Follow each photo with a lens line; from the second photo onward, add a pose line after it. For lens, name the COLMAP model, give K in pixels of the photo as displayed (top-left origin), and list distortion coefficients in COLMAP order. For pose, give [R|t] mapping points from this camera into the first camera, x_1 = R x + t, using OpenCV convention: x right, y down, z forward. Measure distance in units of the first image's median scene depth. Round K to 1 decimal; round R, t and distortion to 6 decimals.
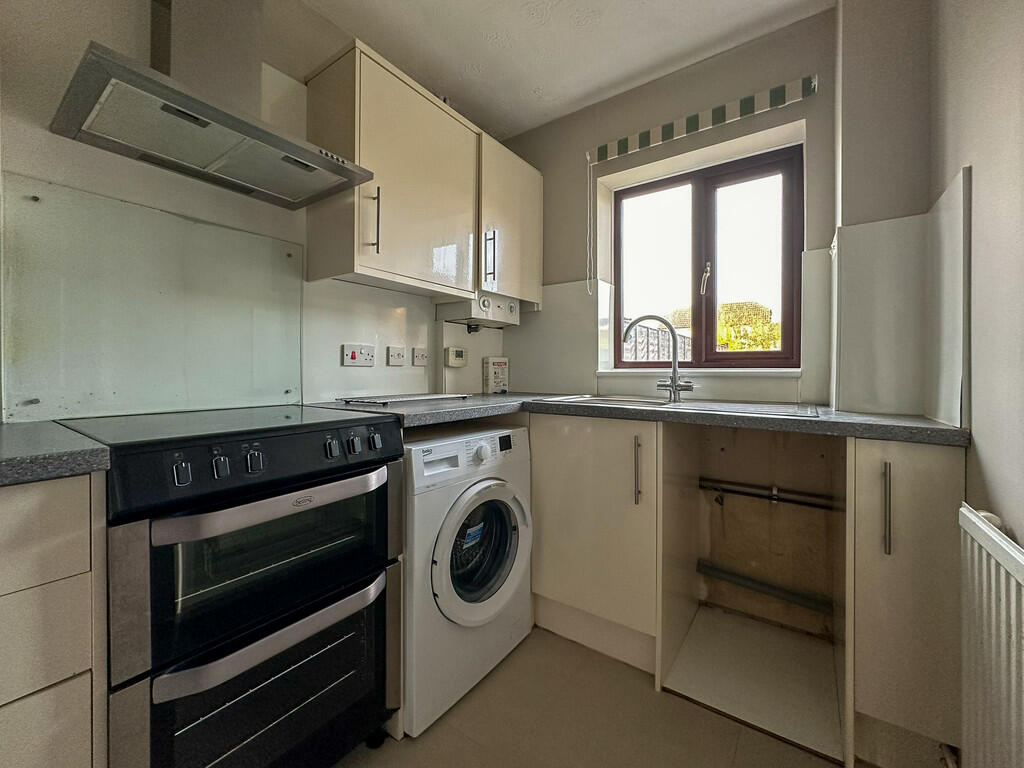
lens RADIAL K [[424.3, 0, 515.6], [0, 424.3, 370.2], [0, 0, 1]] dist [-0.012544, 0.000252]
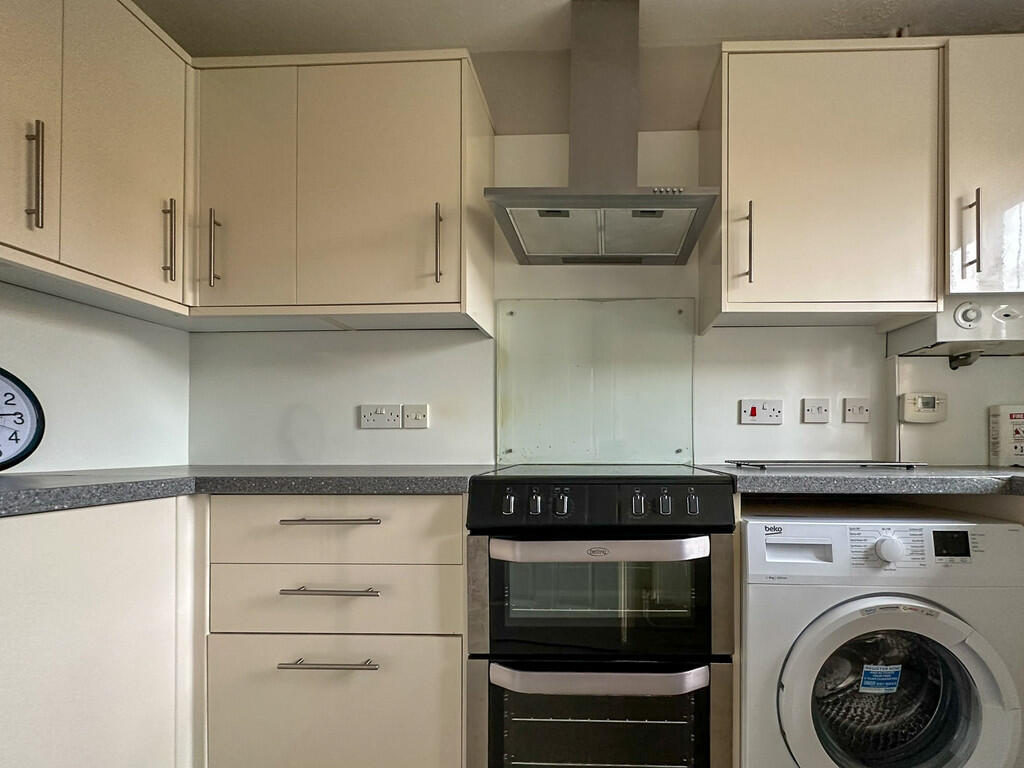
lens RADIAL K [[456.8, 0, 577.4], [0, 456.8, 439.5], [0, 0, 1]] dist [-0.001616, 0.000343]
pose [[0.537072, -0.009105, -0.843487, 0.244846], [-0.001254, 0.999932, -0.011592, 0.039278], [0.843535, 0.007284, 0.537025, 0.250498]]
